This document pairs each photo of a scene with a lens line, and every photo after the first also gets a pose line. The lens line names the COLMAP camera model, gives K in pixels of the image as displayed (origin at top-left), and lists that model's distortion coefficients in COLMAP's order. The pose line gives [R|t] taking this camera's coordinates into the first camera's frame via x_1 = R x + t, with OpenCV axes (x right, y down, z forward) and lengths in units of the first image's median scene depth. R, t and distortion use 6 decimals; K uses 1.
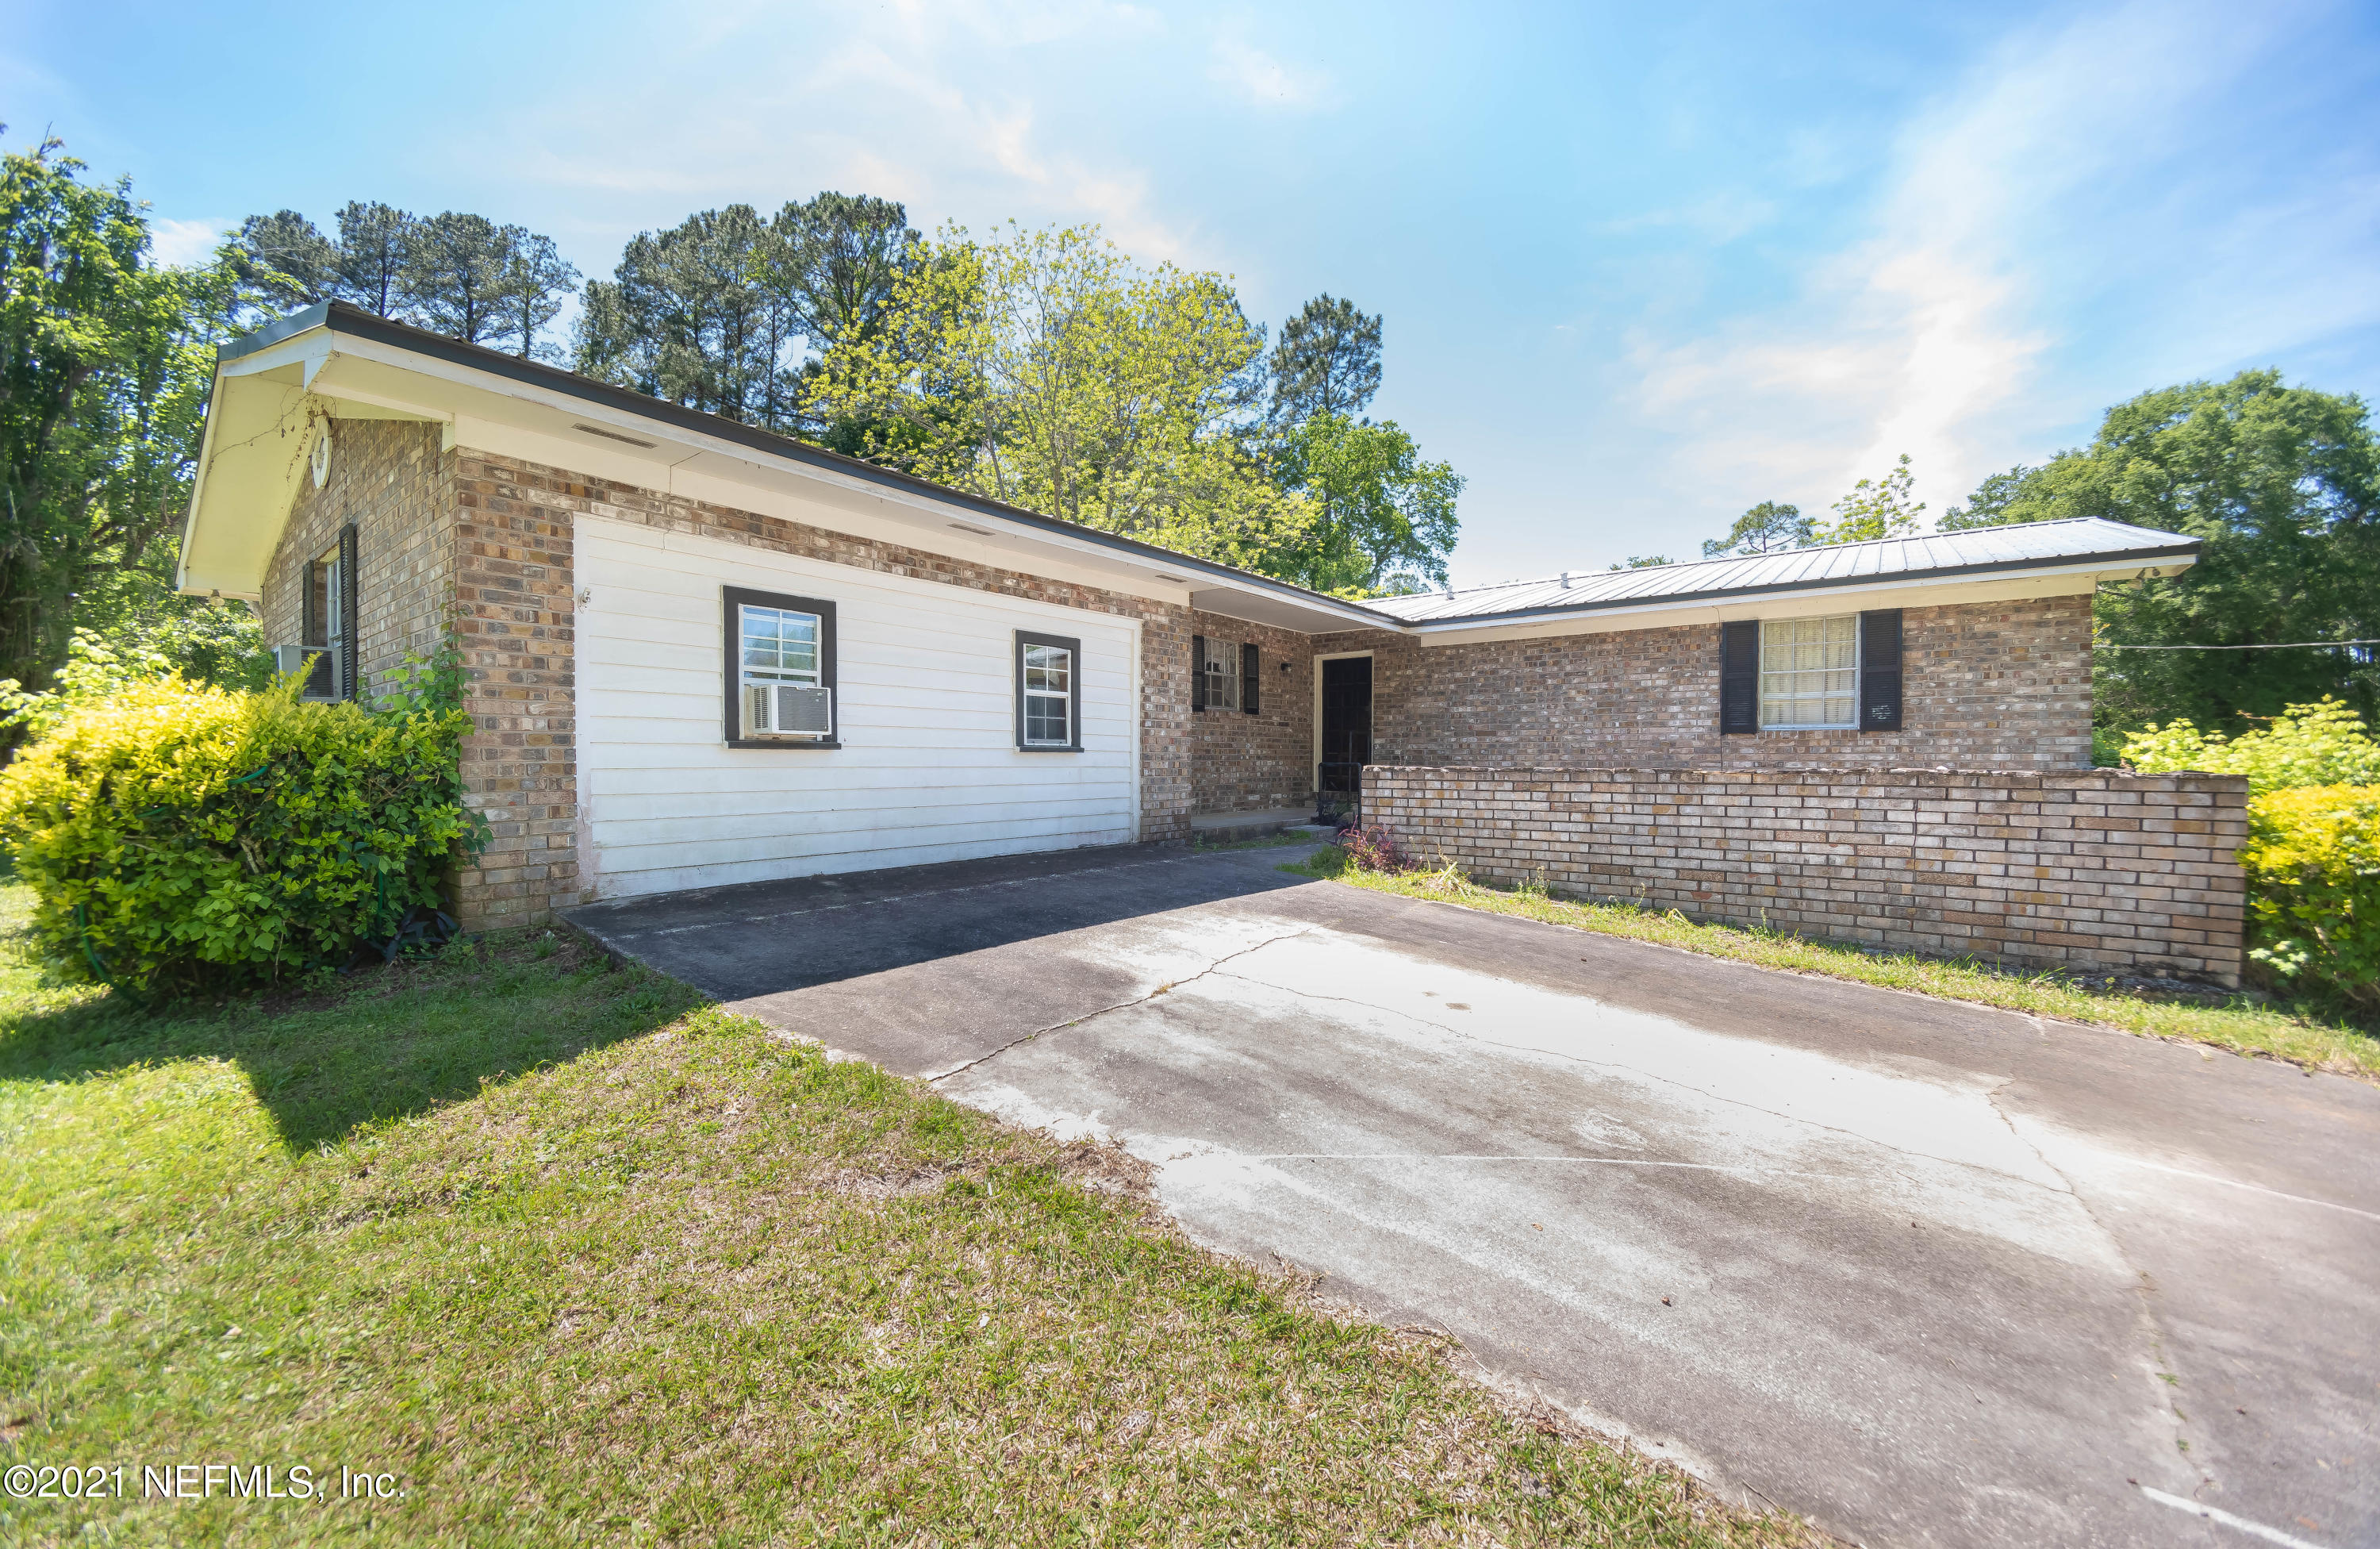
lens RADIAL K [[893.1, 0, 1170.5], [0, 893.1, 762.1], [0, 0, 1]] dist [-0.018452, -0.003652]
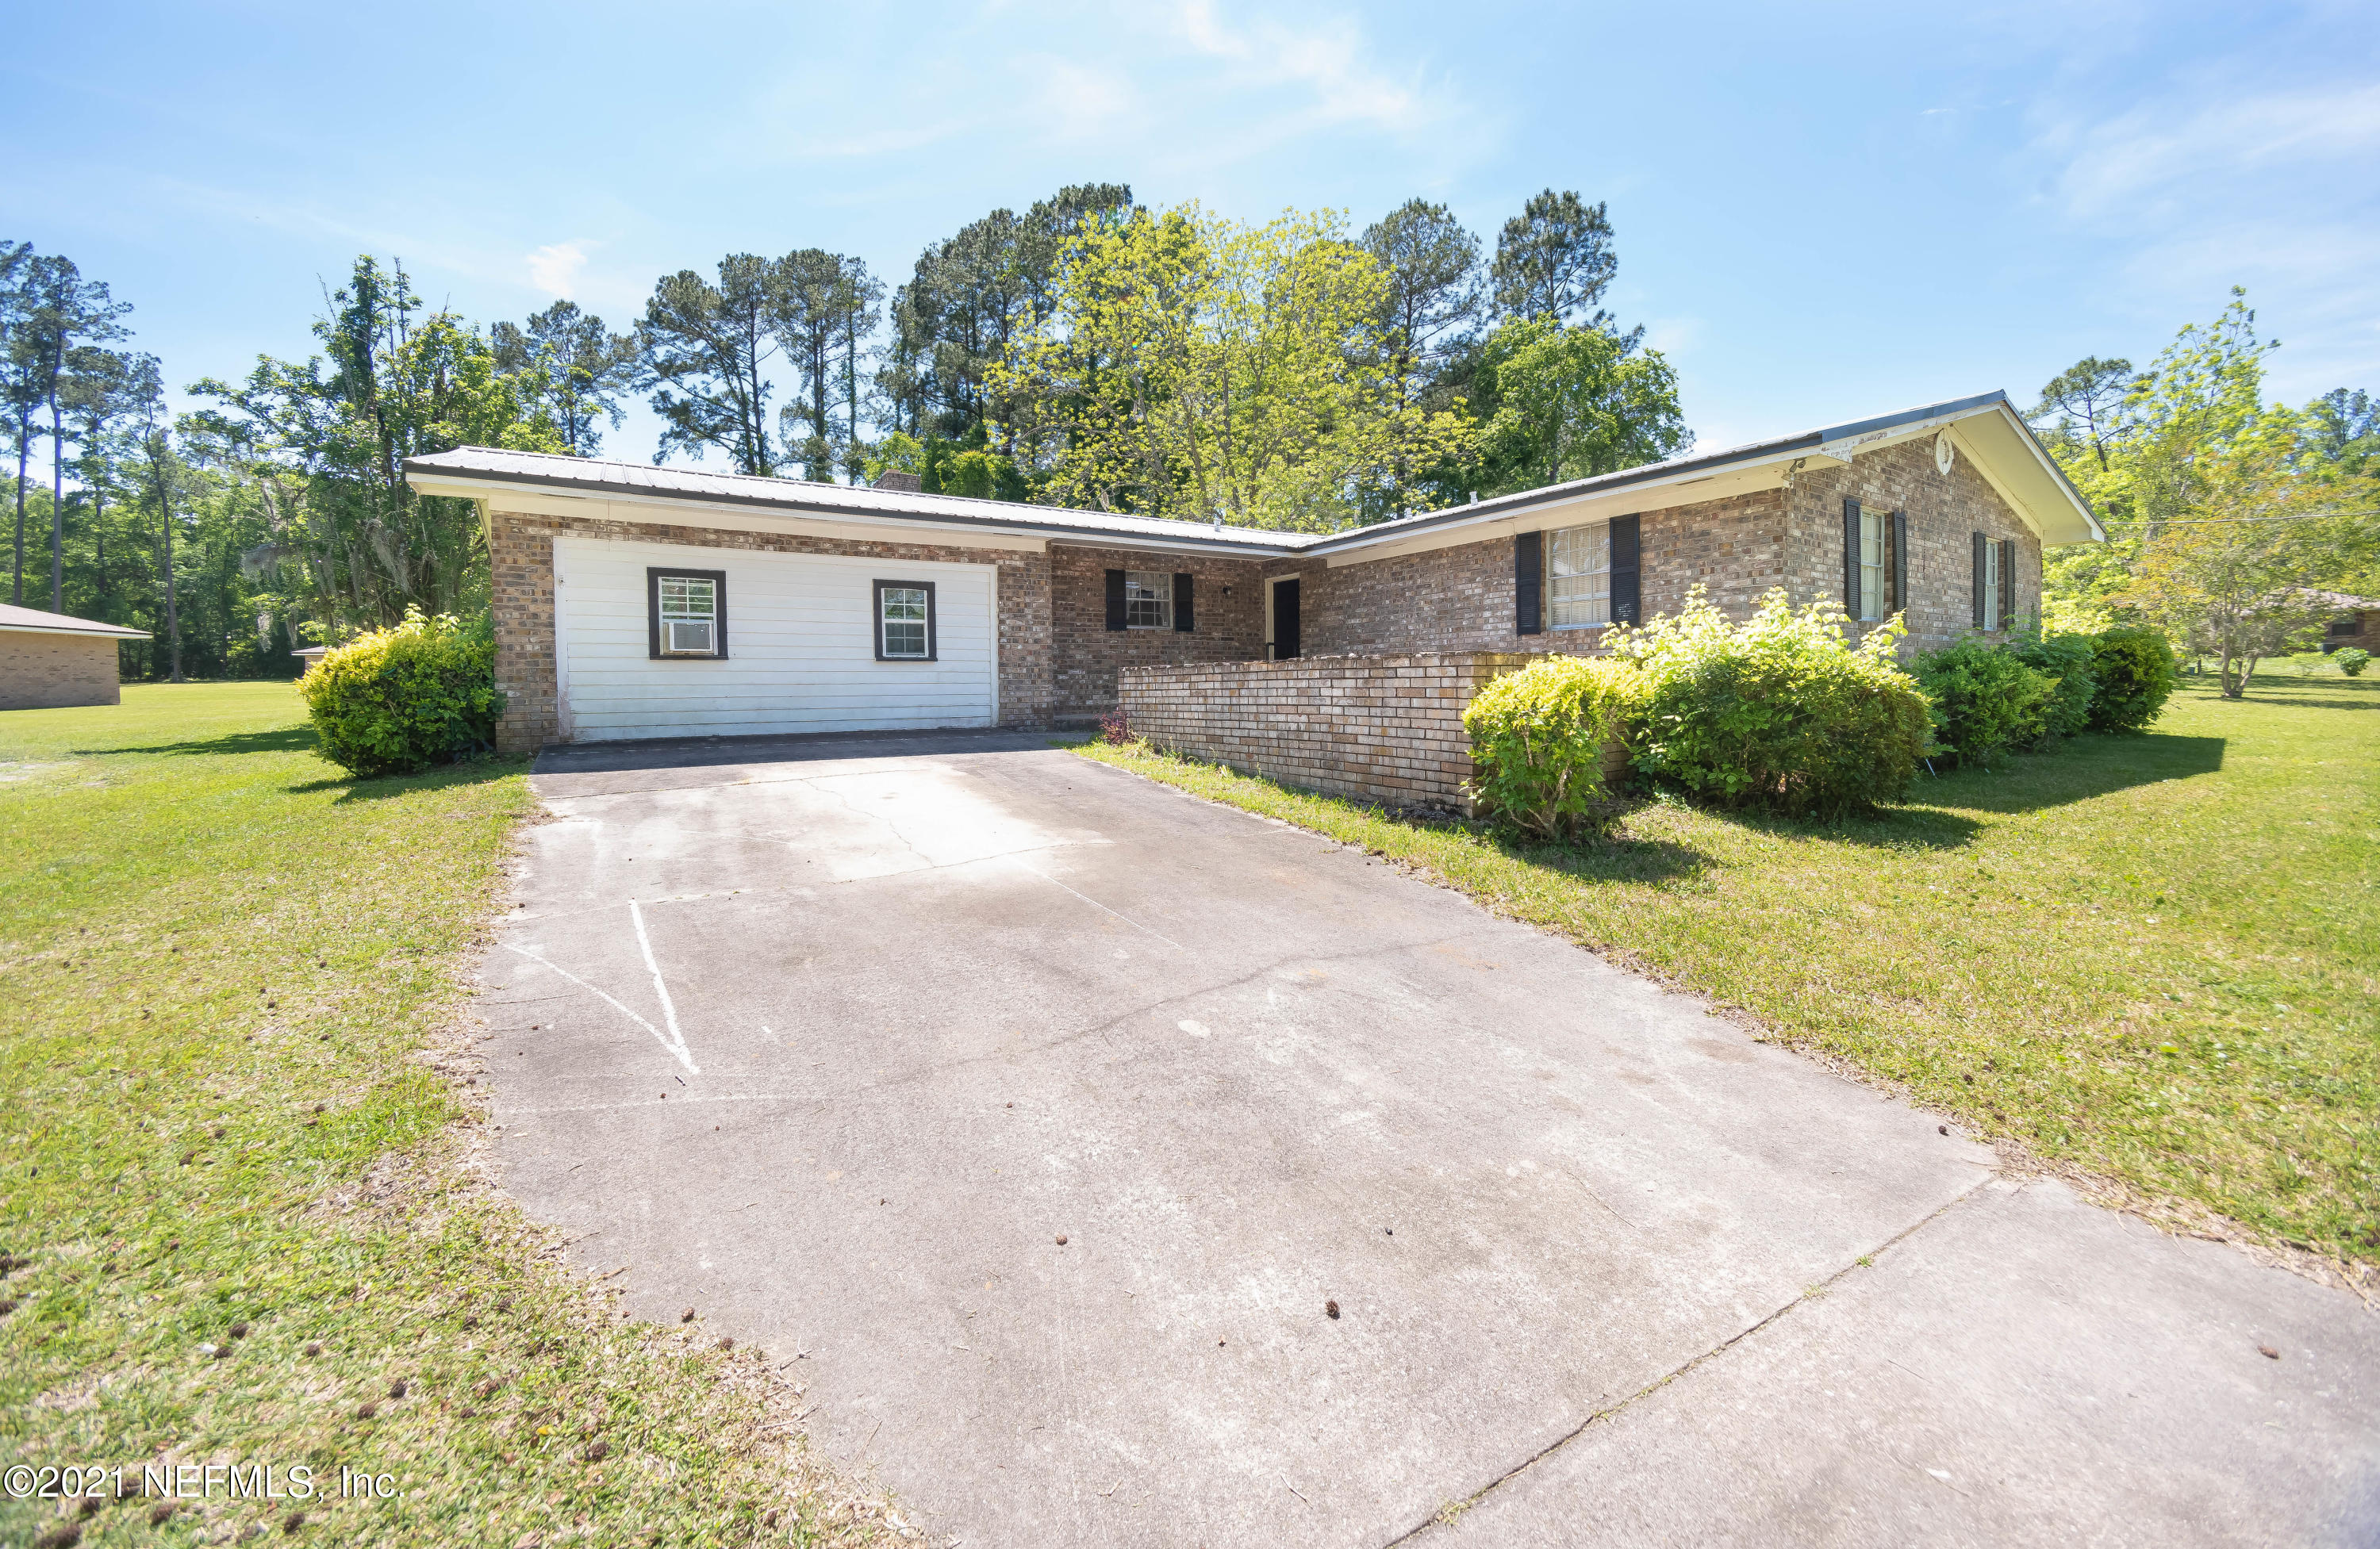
lens RADIAL K [[892.9, 0, 1191.5], [0, 892.9, 702.2], [0, 0, 1]] dist [-0.018452, -0.003652]
pose [[0.948647, -0.006977, -0.316261, 0.708632], [0.012157, 0.999822, 0.014410, 0.036940], [0.316104, -0.017514, 0.948563, -0.217206]]
